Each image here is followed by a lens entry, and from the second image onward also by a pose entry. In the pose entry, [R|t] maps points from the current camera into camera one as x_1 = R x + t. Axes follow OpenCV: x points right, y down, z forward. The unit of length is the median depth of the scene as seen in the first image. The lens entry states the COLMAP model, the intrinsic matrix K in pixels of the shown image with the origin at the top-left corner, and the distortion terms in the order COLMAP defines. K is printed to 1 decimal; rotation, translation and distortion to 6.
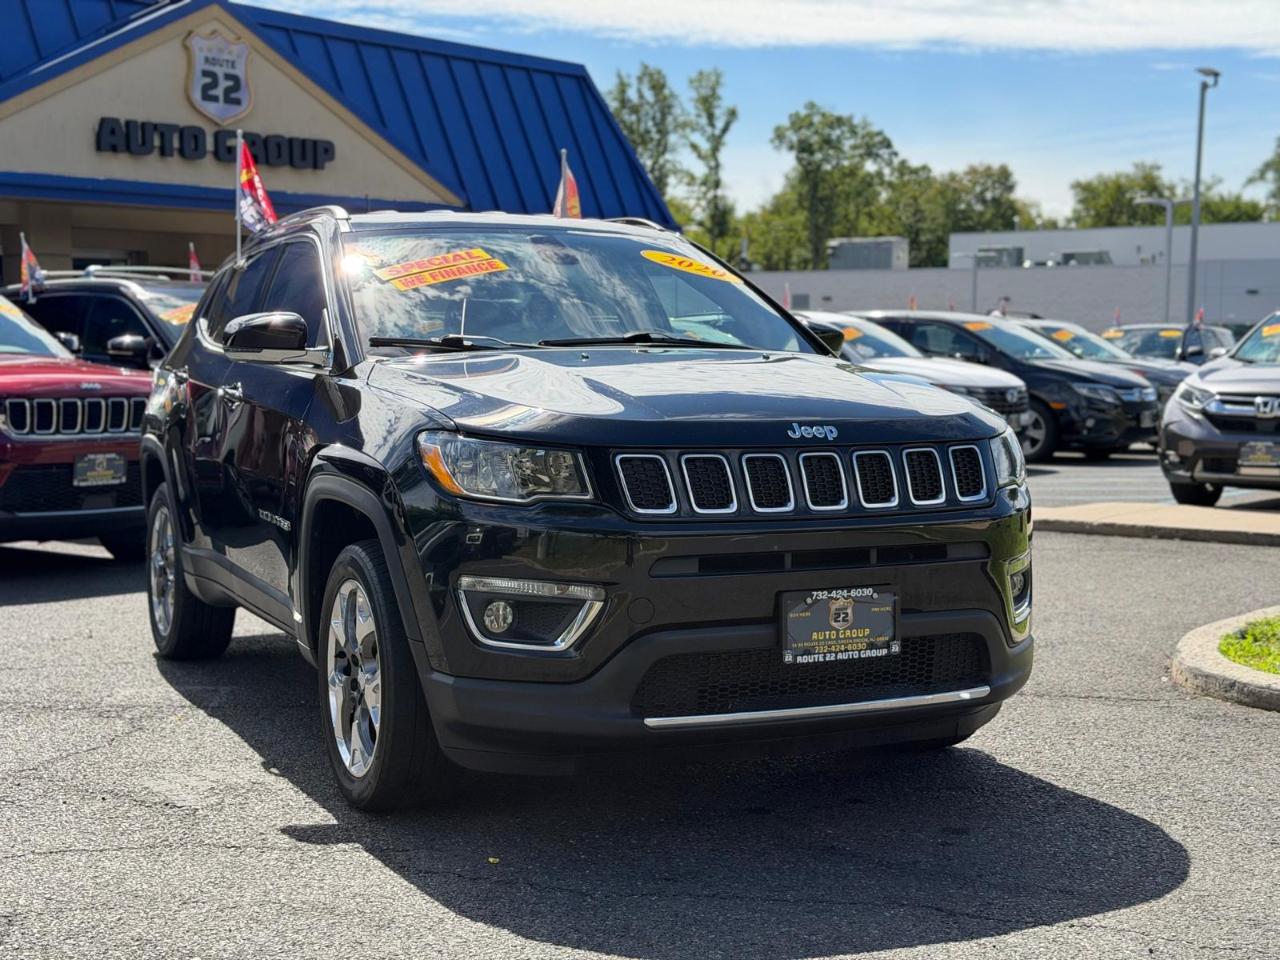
lens RADIAL K [[1939.6, 0, 667.2], [0, 1939.6, 499.4], [0, 0, 1]] dist [0.222189, -0.219827]
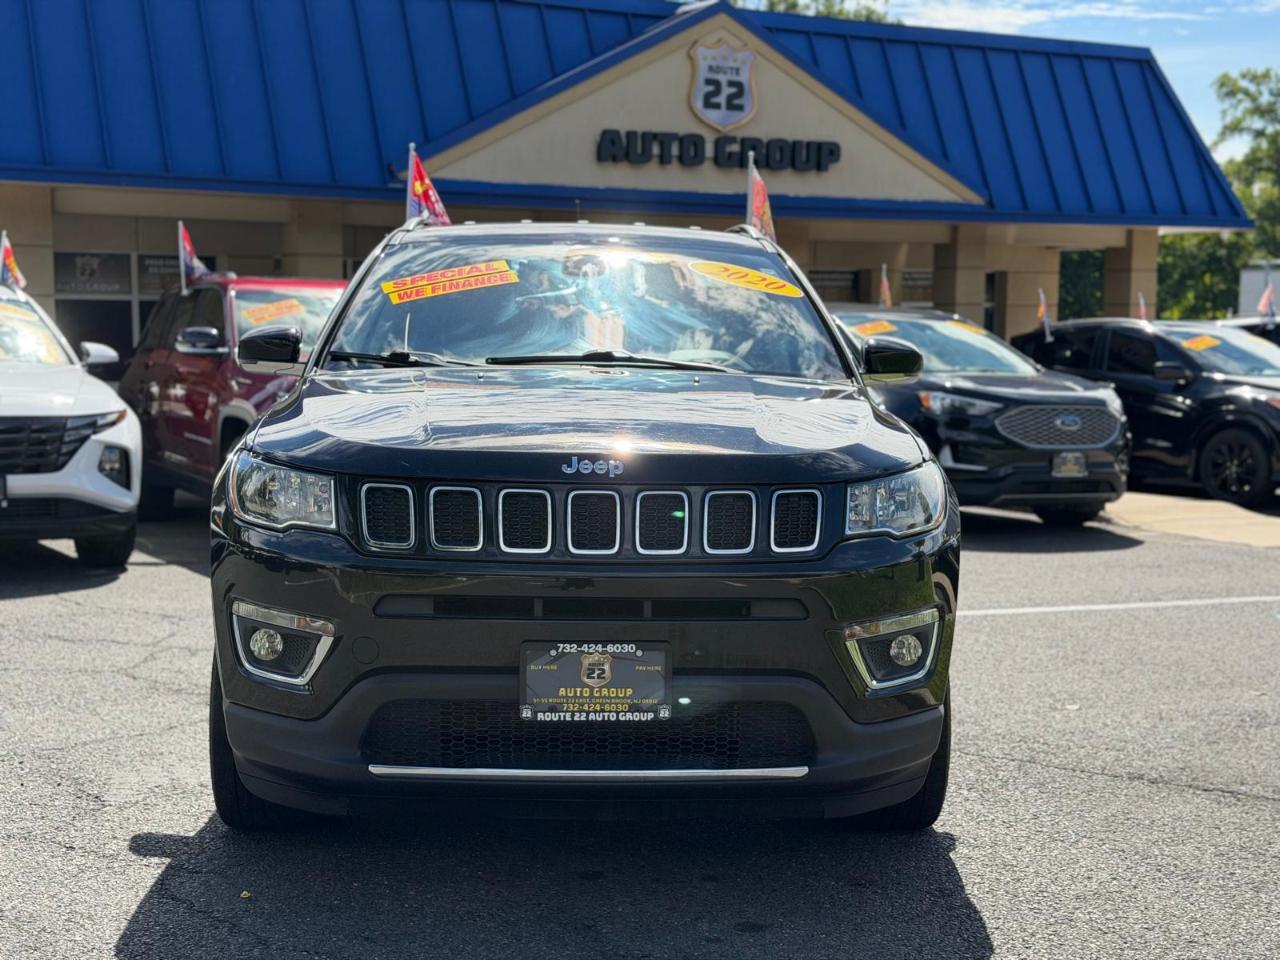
lens RADIAL K [[1939.6, 0, 667.2], [0, 1939.6, 499.4], [0, 0, 1]] dist [0.222189, -0.219827]
pose [[0.915209, 0.051470, -0.399679, 0.408314], [-0.050217, 0.998646, 0.013615, -0.029491], [0.399839, 0.007610, 0.916554, 0.156648]]
